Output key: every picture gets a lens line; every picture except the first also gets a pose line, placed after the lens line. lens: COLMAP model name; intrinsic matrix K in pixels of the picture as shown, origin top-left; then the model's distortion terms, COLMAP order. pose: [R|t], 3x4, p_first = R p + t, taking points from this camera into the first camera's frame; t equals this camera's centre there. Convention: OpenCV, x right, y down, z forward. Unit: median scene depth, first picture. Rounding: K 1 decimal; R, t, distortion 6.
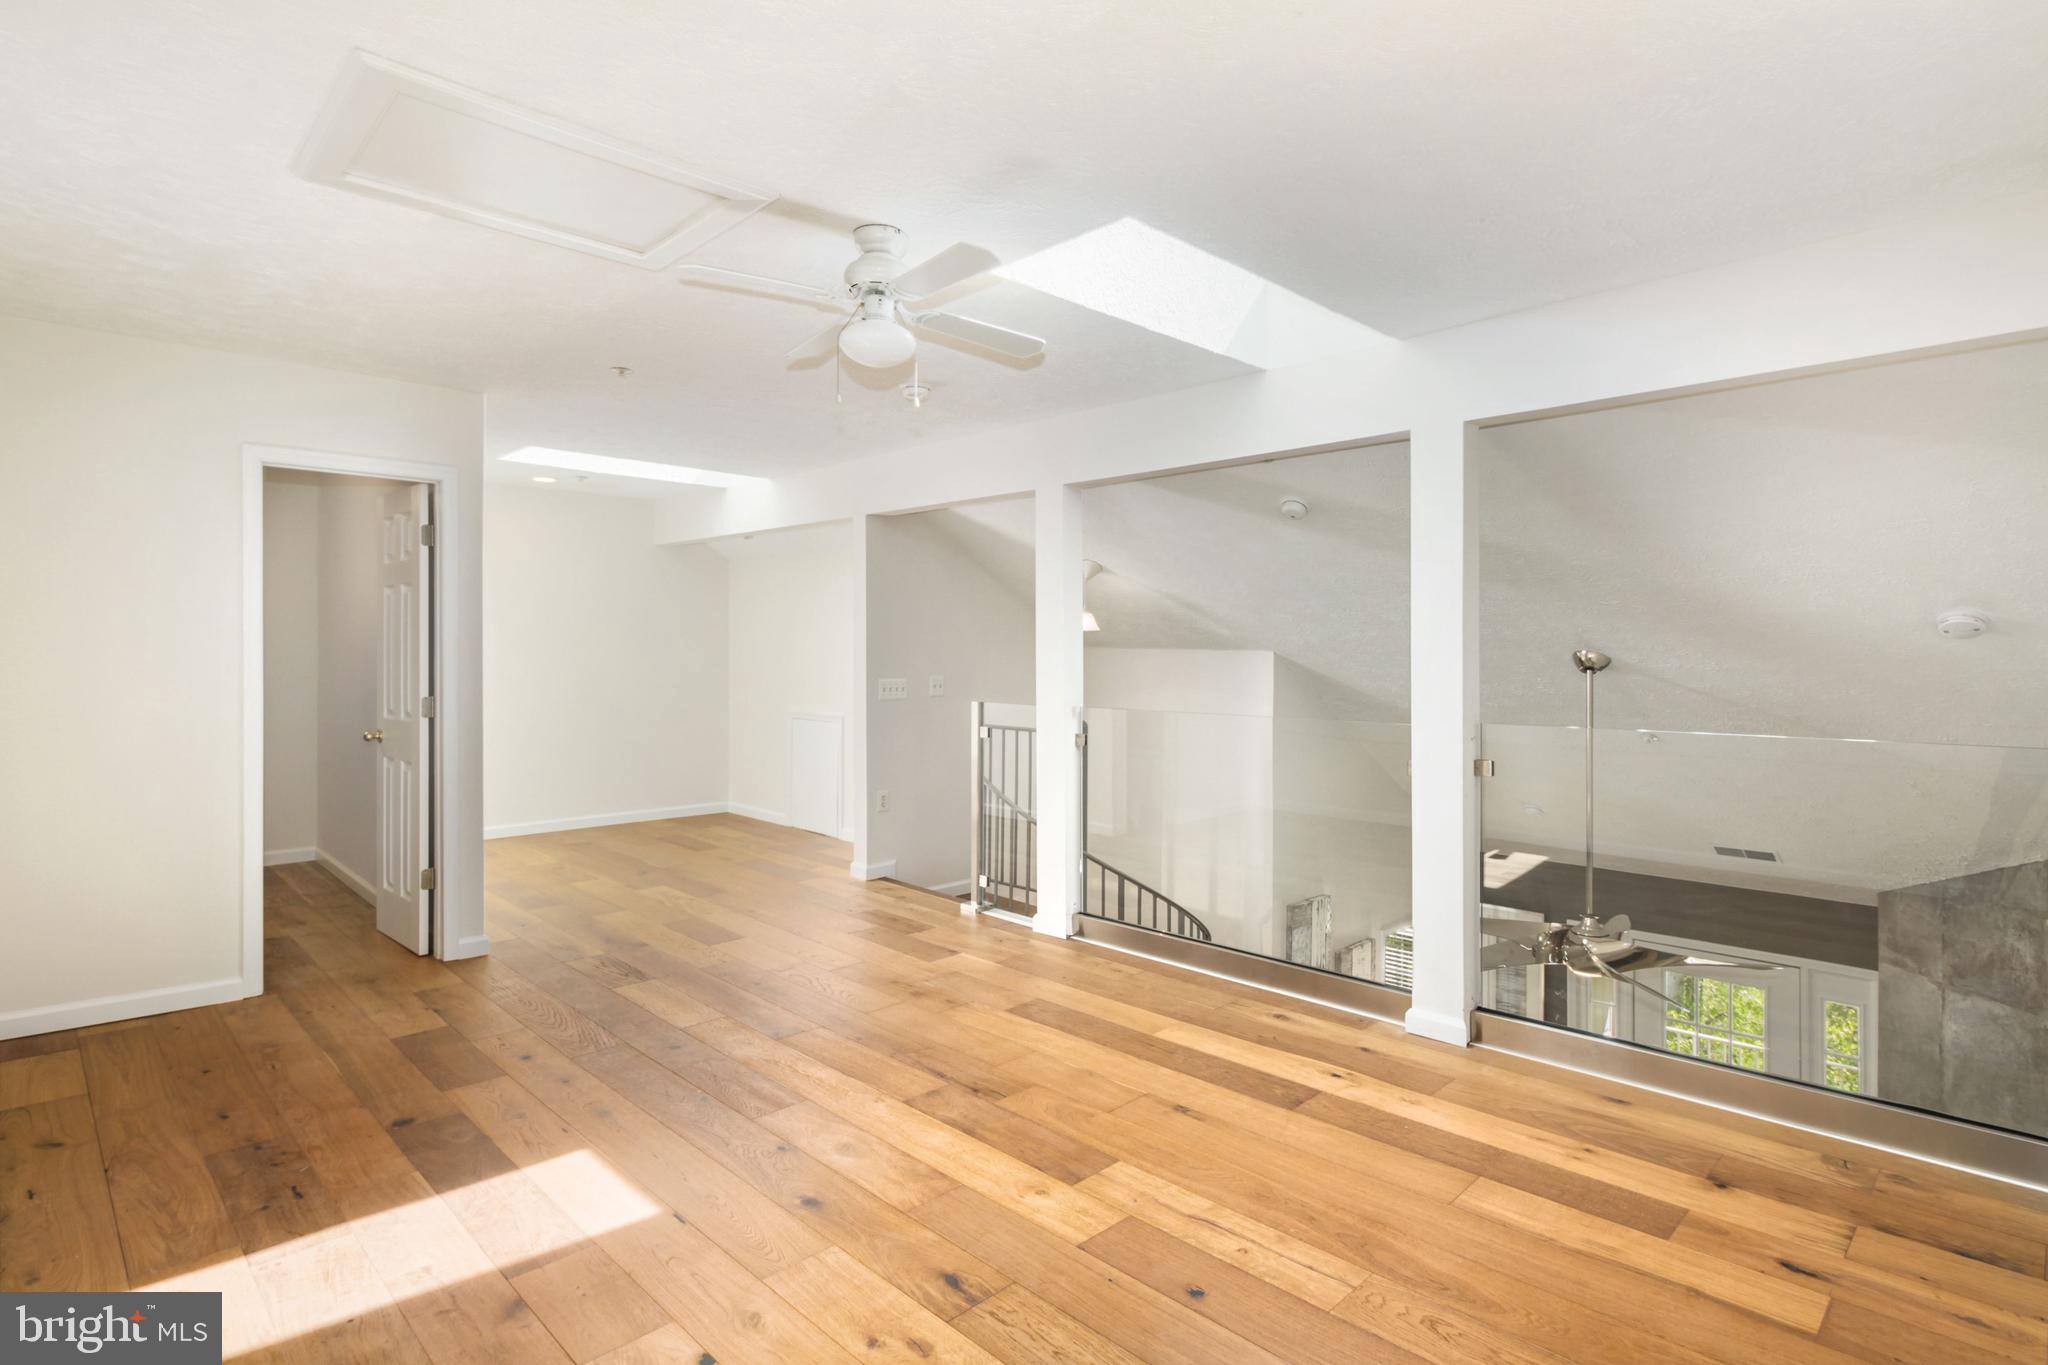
lens RADIAL K [[1039.4, 0, 1020.6], [0, 1039.4, 651.1], [0, 0, 1]] dist [0.000257, 0.000614]
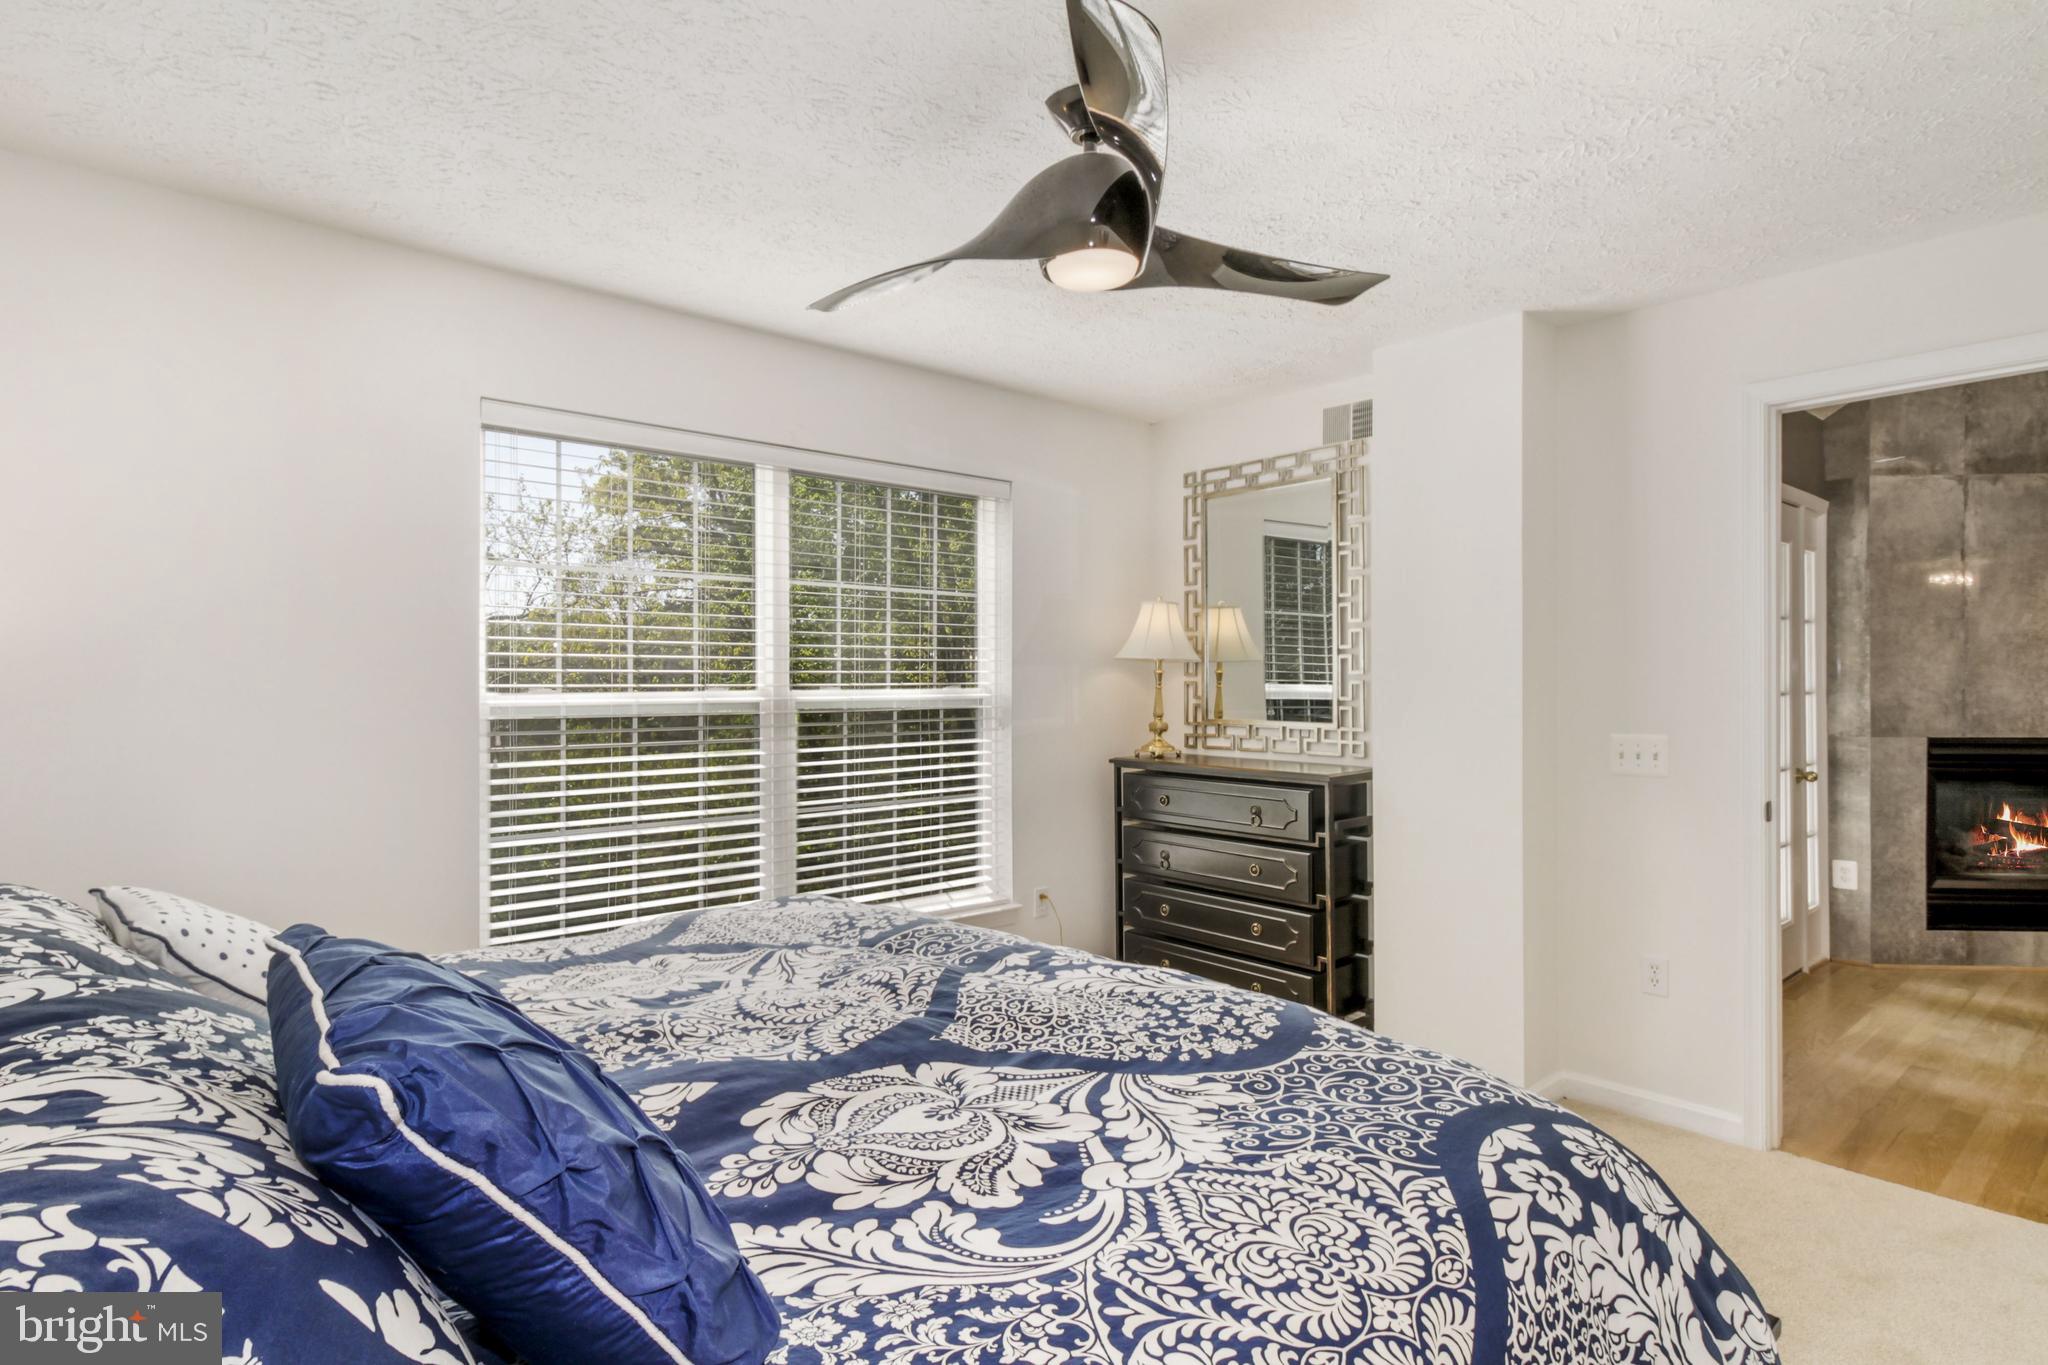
lens RADIAL K [[1055.4, 0, 1024.0], [0, 1055.4, 682.5], [0, 0, 1]] dist [0.002644, -0.000007]
pose [[0.063434, 0.000706, 0.997986, -0.013399], [0.000407, 1.000000, -0.000733, 0.684811], [-0.997986, 0.000452, 0.063433, 2.393018]]
